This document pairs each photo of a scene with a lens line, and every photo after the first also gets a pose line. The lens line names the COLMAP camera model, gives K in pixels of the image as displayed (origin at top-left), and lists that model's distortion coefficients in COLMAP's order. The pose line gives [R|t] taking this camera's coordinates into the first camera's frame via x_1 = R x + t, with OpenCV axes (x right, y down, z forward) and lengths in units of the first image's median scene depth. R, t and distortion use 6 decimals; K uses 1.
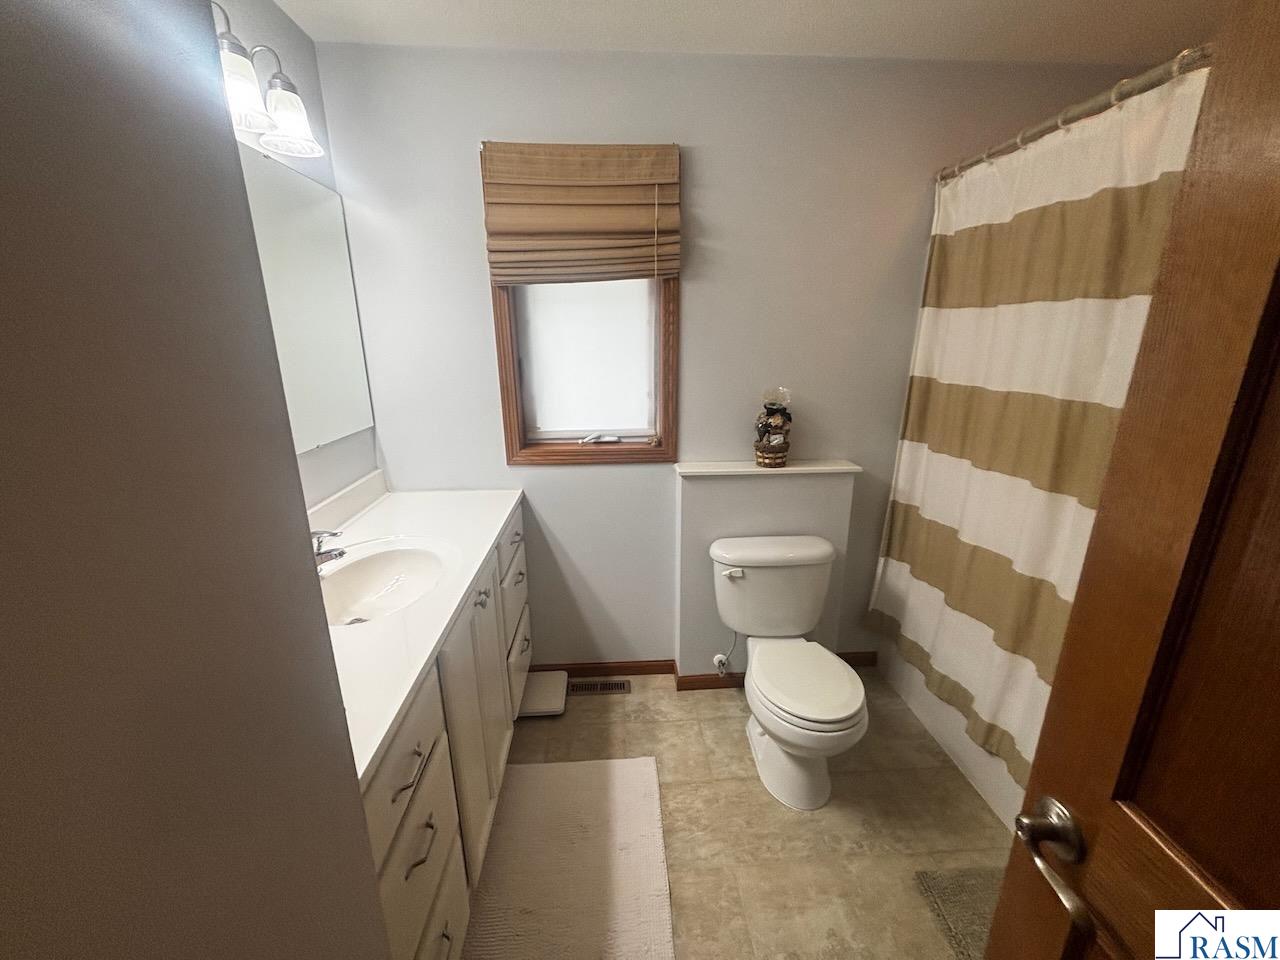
lens RADIAL K [[520.5, 0, 642.0], [0, 520.5, 483.3], [0, 0, 1]] dist [0.001160, 0.000277]
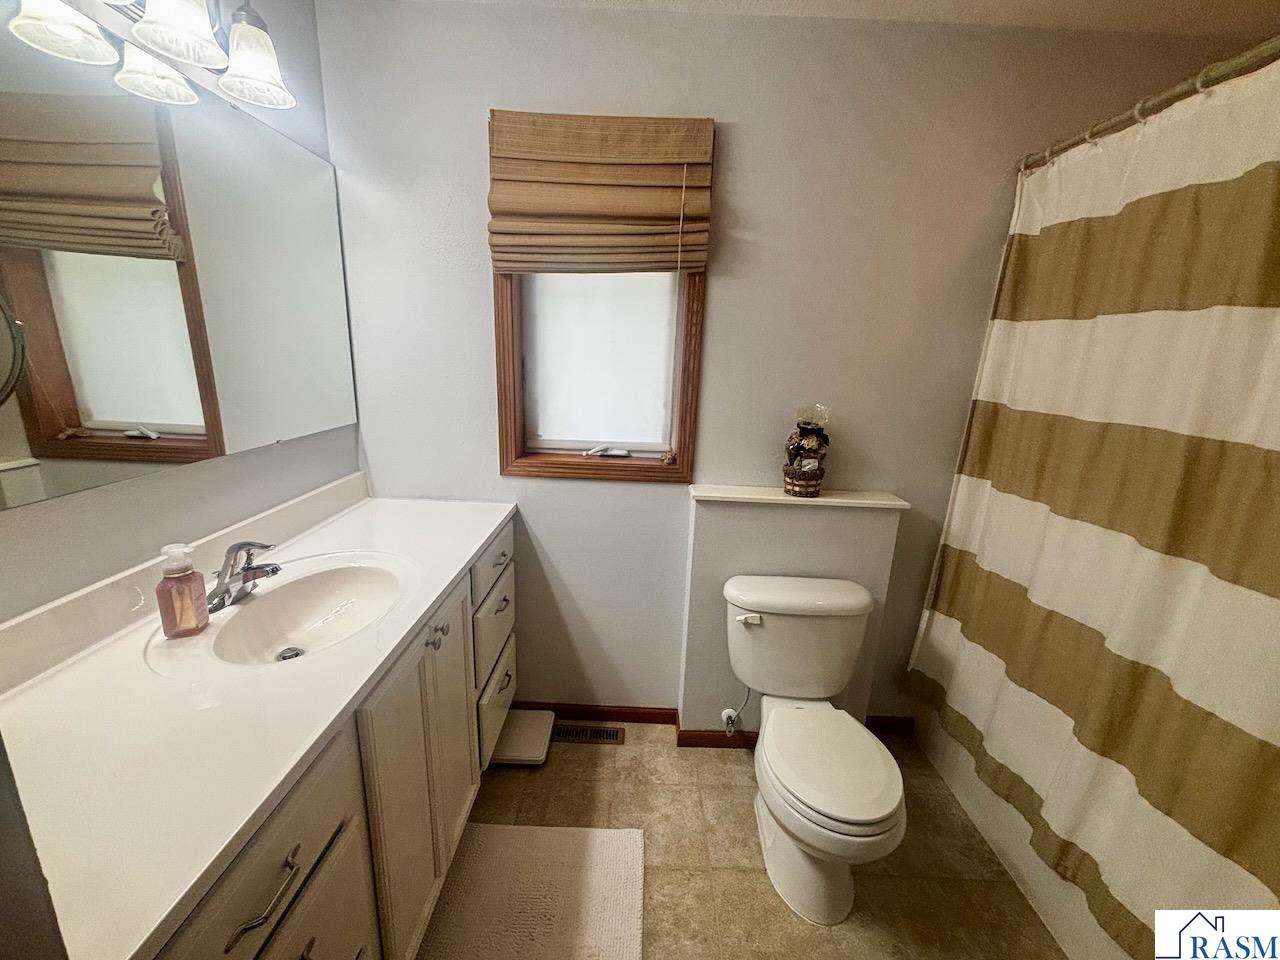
lens RADIAL K [[520.5, 0, 642.0], [0, 520.5, 483.3], [0, 0, 1]] dist [0.001160, 0.000277]
pose [[0.996634, 0.061819, -0.053839, 0.033683], [-0.063342, 0.997625, -0.027058, -0.013868], [0.052039, 0.030377, 0.998183, 0.139942]]
